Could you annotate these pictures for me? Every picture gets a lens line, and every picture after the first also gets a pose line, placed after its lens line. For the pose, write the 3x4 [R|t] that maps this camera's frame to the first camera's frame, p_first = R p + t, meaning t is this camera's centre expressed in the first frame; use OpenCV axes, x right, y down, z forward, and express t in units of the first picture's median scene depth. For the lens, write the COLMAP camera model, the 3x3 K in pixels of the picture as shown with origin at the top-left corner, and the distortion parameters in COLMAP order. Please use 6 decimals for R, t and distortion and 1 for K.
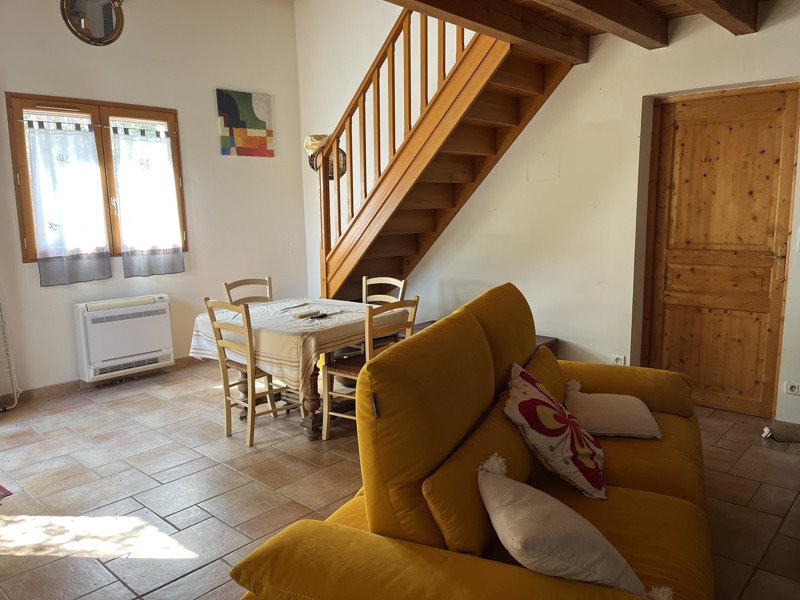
lens RADIAL K [[602.7, 0, 405.8], [0, 602.7, 300.4], [0, 0, 1]] dist [0.013222, -0.028608]
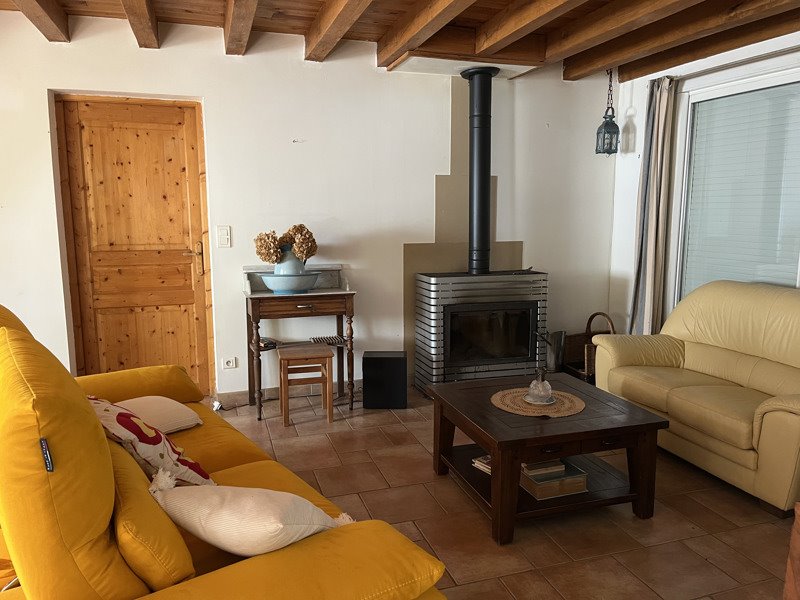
lens RADIAL K [[602.7, 0, 407.1], [0, 602.7, 300.2], [0, 0, 1]] dist [0.013222, -0.028608]
pose [[0.485288, -0.110823, 0.867303, -0.182988], [0.124094, 0.990624, 0.057145, -0.000647], [-0.865503, 0.079895, 0.494490, 0.093373]]
